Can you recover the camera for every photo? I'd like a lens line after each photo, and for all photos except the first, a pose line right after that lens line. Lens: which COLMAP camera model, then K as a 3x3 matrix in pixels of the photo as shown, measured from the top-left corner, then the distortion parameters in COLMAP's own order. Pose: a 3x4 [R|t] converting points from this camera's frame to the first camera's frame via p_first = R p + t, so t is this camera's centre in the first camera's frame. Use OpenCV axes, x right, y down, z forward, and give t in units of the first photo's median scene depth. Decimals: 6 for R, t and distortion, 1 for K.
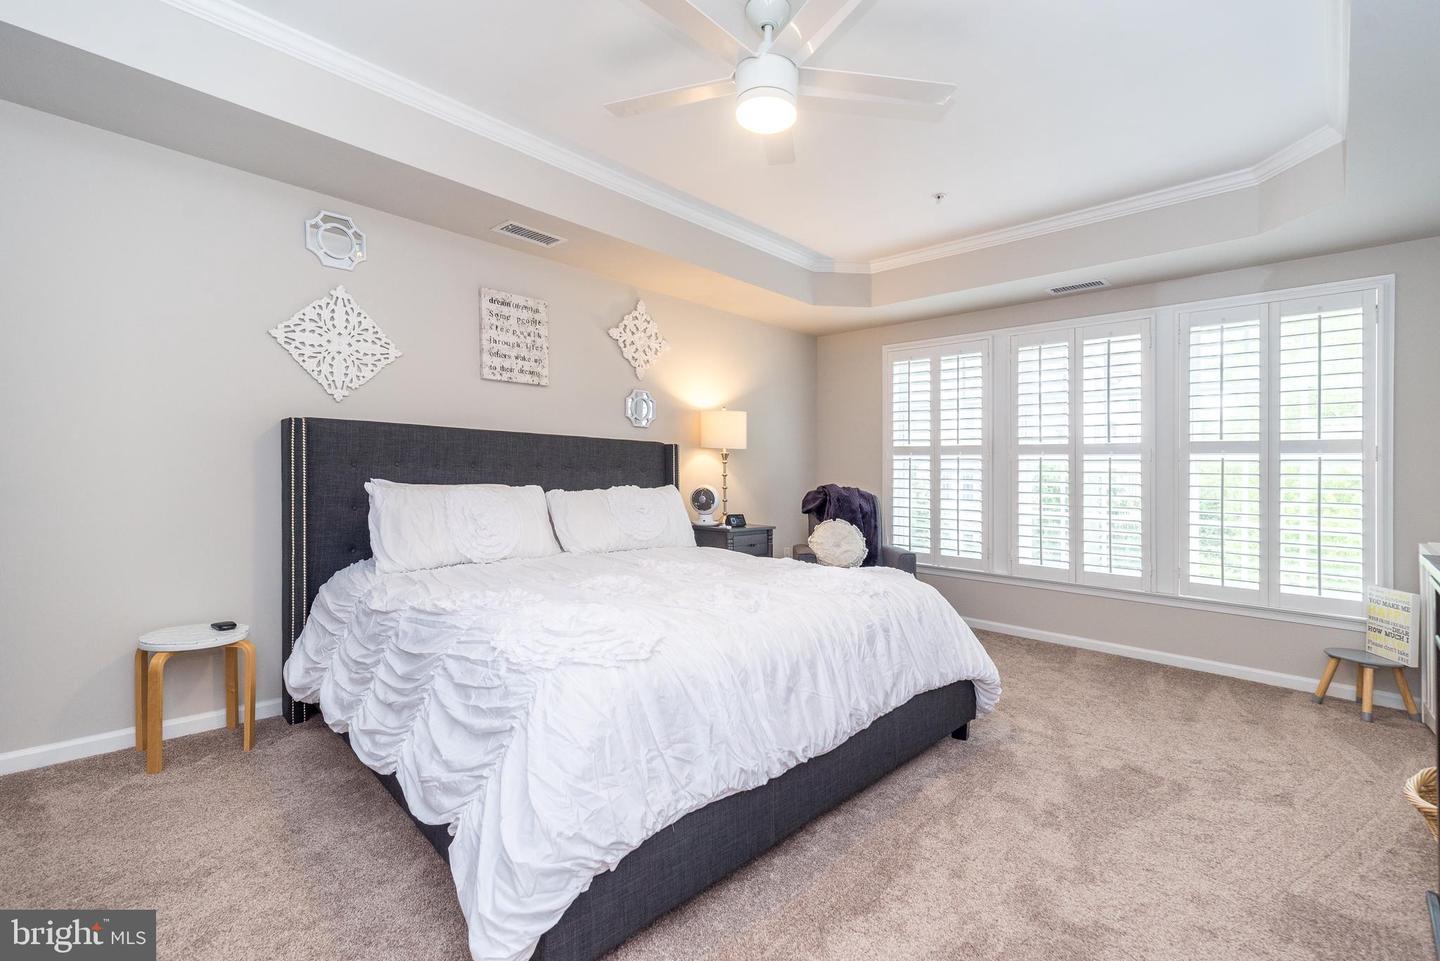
lens RADIAL K [[629.7, 0, 725.2], [0, 629.7, 470.6], [0, 0, 1]] dist [0.000601, 0.000135]
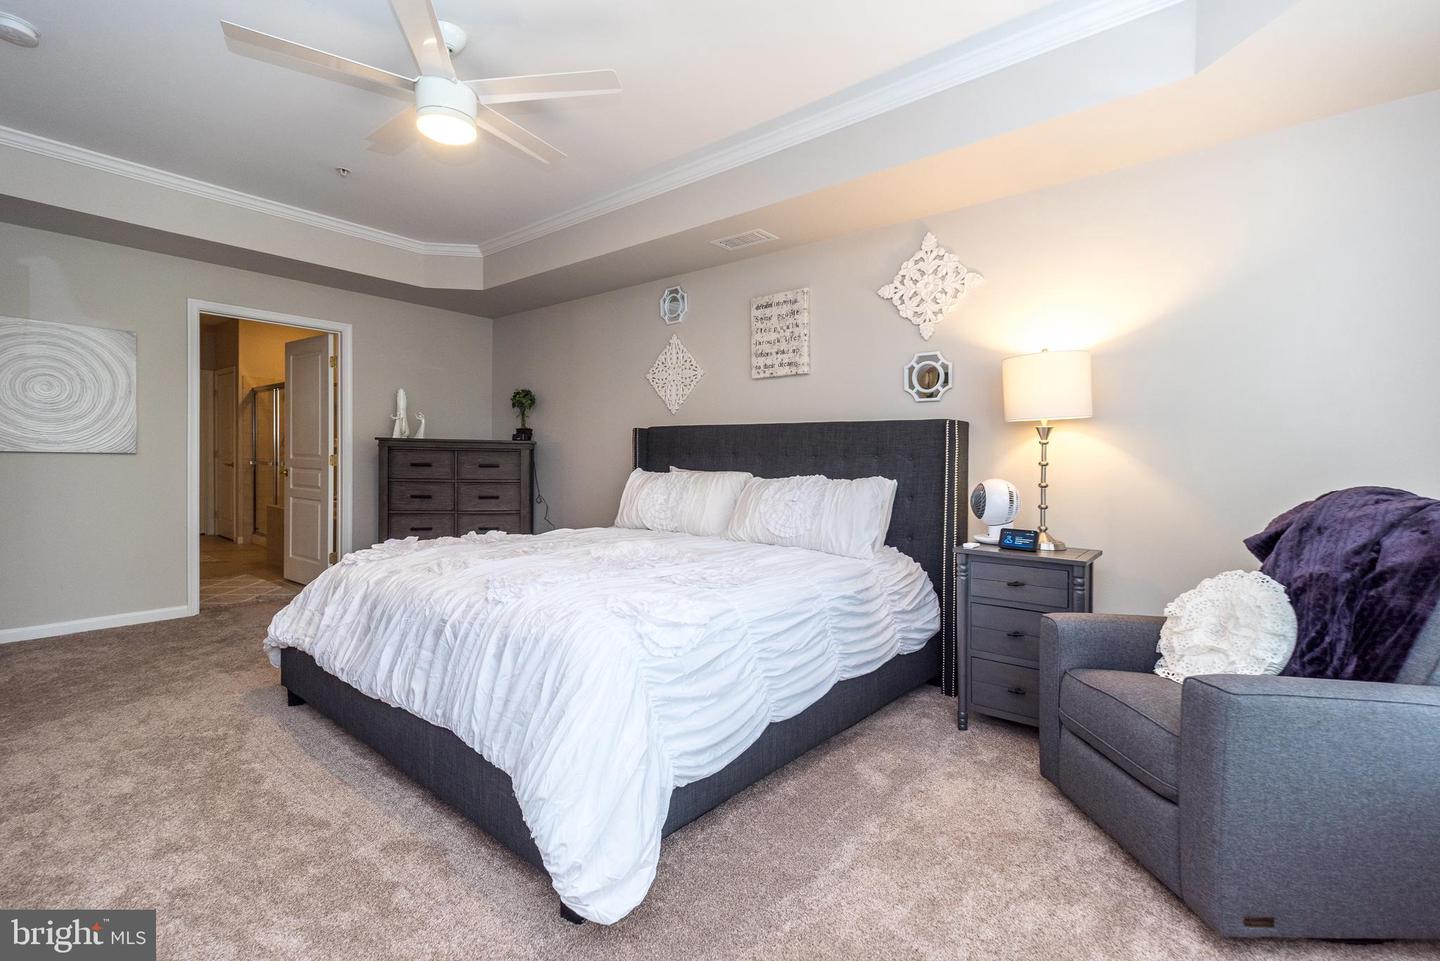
lens RADIAL K [[629.7, 0, 725.2], [0, 629.7, 470.6], [0, 0, 1]] dist [0.000601, 0.000135]
pose [[0.086081, 0.000368, -0.996288, 0.703428], [-0.003347, 0.999994, 0.000081, 0.017663], [0.996283, 0.003328, 0.086081, 0.812810]]
